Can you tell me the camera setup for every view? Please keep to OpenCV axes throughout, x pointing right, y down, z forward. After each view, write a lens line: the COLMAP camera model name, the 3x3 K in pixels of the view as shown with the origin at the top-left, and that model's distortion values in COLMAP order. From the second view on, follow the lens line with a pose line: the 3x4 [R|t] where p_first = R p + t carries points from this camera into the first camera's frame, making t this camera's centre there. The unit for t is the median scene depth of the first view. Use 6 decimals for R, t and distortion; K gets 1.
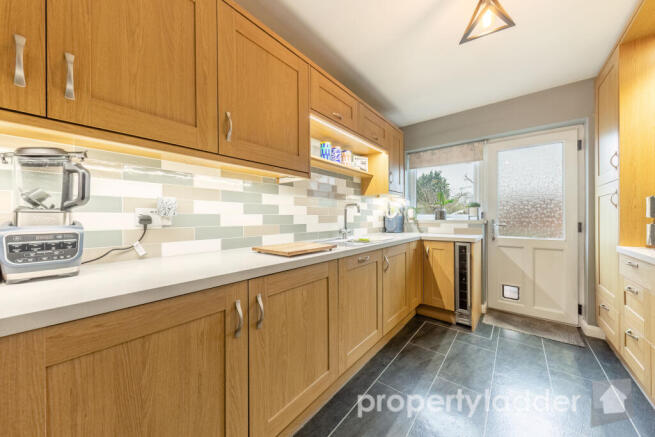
lens RADIAL K [[225.0, 0, 327.1], [0, 225.0, 219.7], [0, 0, 1]] dist [-0.000730, -0.000209]
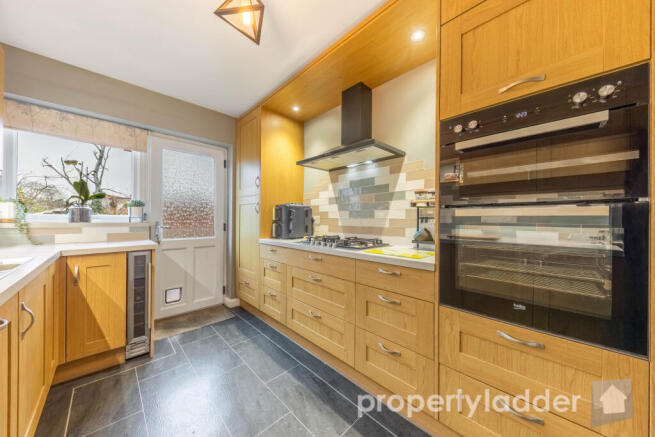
lens RADIAL K [[225.0, 0, 327.1], [0, 225.0, 219.7], [0, 0, 1]] dist [-0.000730, -0.000209]
pose [[0.105603, -0.000092, 0.994408, -0.102453], [0.004428, 0.999990, -0.000377, -0.005168], [-0.994399, 0.004443, 0.105602, 0.258663]]
